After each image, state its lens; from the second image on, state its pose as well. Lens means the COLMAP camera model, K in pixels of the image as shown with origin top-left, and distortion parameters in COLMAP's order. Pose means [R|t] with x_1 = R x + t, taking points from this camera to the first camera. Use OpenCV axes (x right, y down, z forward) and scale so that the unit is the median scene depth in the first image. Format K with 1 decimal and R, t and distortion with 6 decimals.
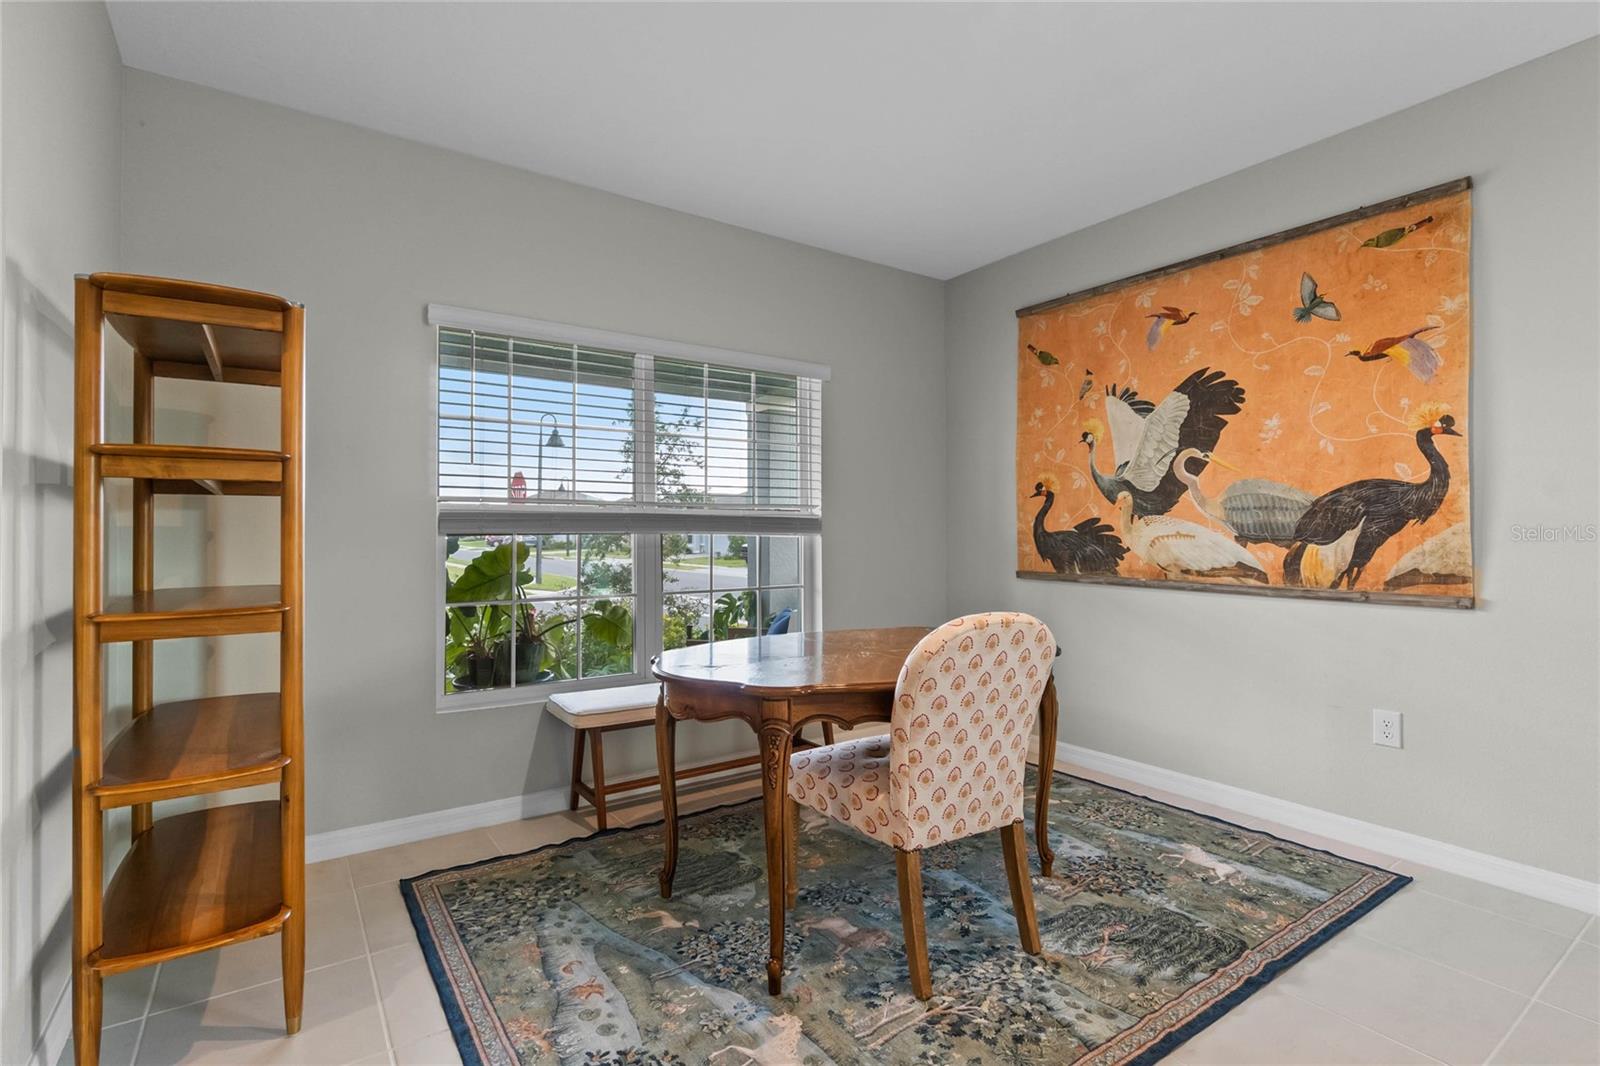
lens RADIAL K [[760.1, 0, 812.0], [0, 760.1, 525.6], [0, 0, 1]] dist [0.003770, -0.000452]
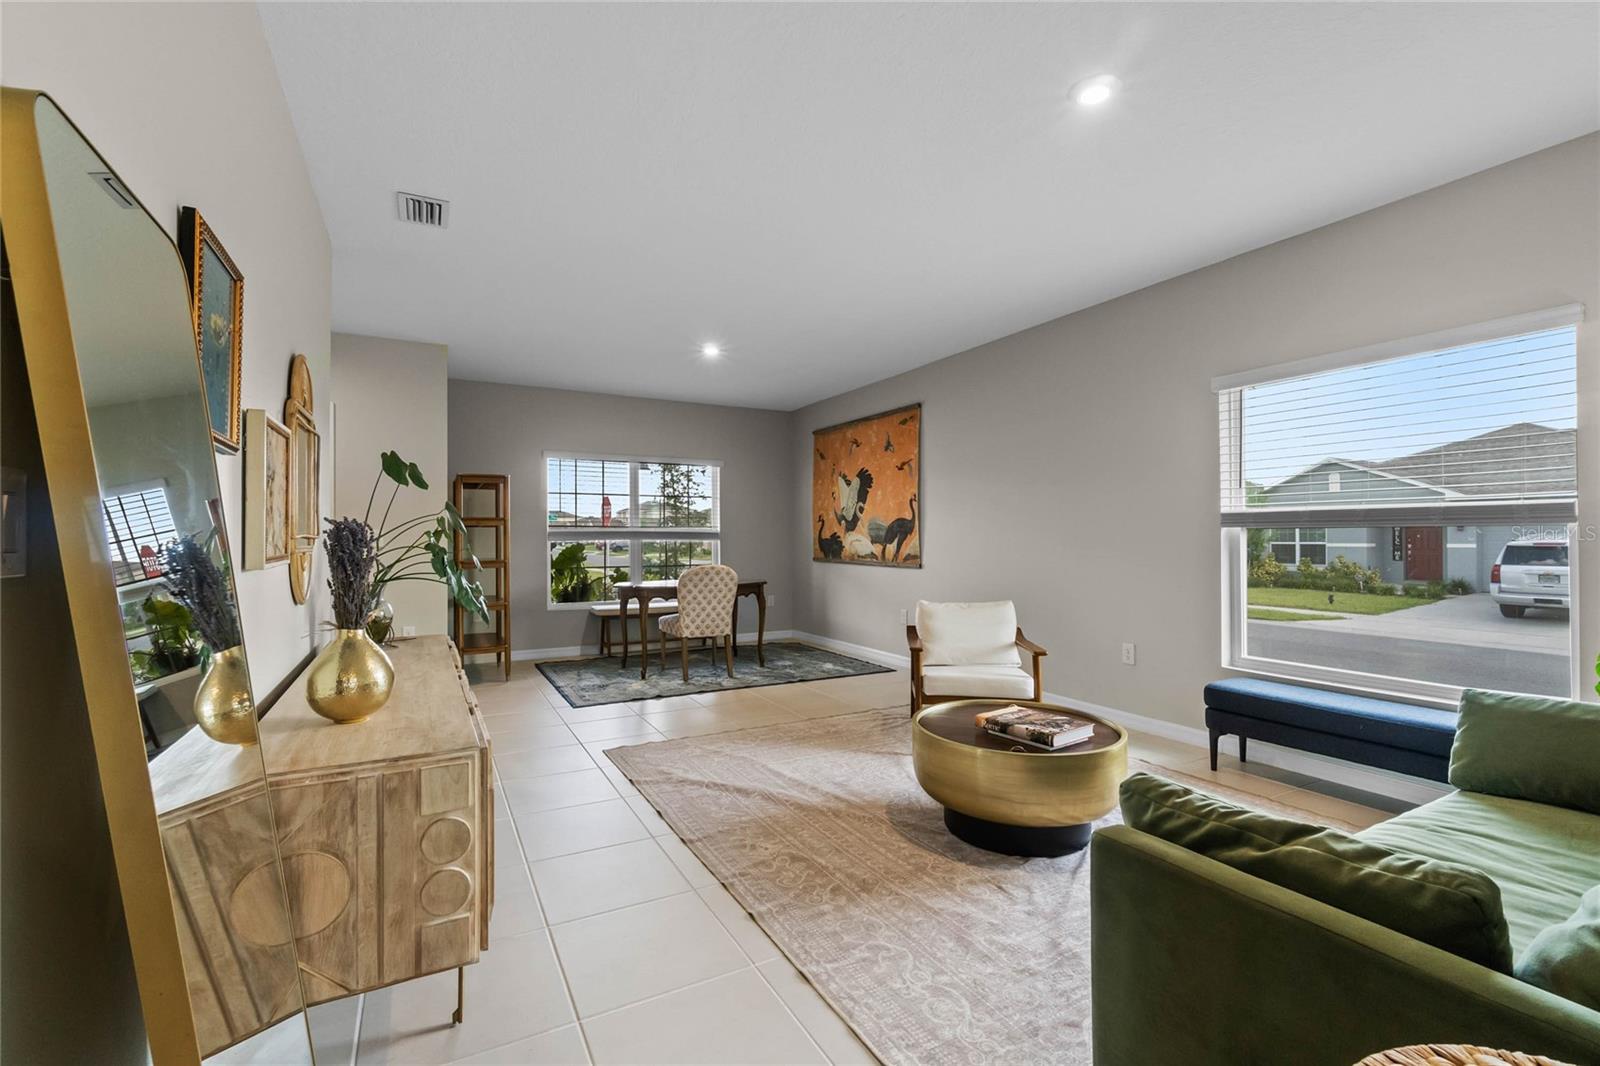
lens RADIAL K [[686.8, 0, 795.6], [0, 686.8, 538.2], [0, 0, 1]] dist [-0.003928, -0.000227]
pose [[0.992061, -0.000290, -0.125758, 0.574234], [0.001415, 0.999960, 0.008851, -0.012176], [0.125750, -0.008958, 0.992022, -1.085097]]
